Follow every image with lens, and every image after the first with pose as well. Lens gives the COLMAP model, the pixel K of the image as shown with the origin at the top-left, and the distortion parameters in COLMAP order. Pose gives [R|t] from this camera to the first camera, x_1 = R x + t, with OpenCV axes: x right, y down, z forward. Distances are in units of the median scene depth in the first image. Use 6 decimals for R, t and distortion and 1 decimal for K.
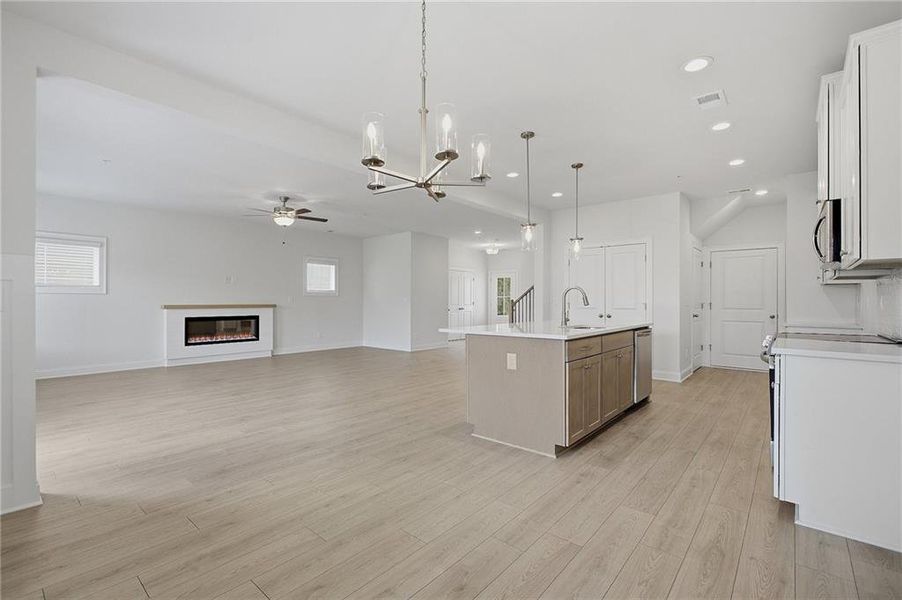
lens RADIAL K [[404.4, 0, 449.0], [0, 404.4, 299.8], [0, 0, 1]] dist [0.000322, -0.001048]
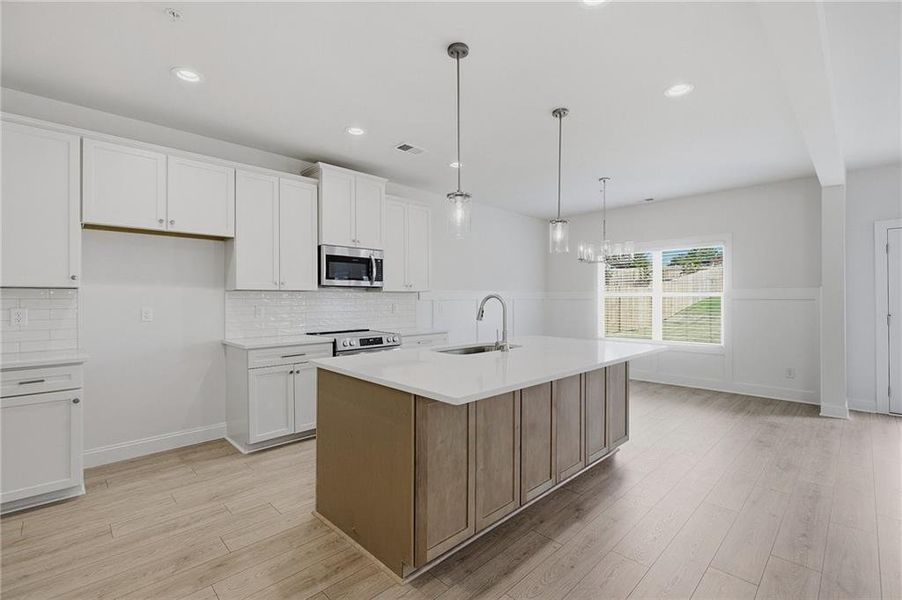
lens RADIAL K [[404.4, 0, 449.4], [0, 404.4, 297.8], [0, 0, 1]] dist [0.000322, -0.001048]
pose [[-0.996281, 0.000327, 0.086168, 0.204539], [-0.000143, 0.999985, -0.005452, -0.014084], [-0.086168, -0.005444, -0.996266, 1.075488]]
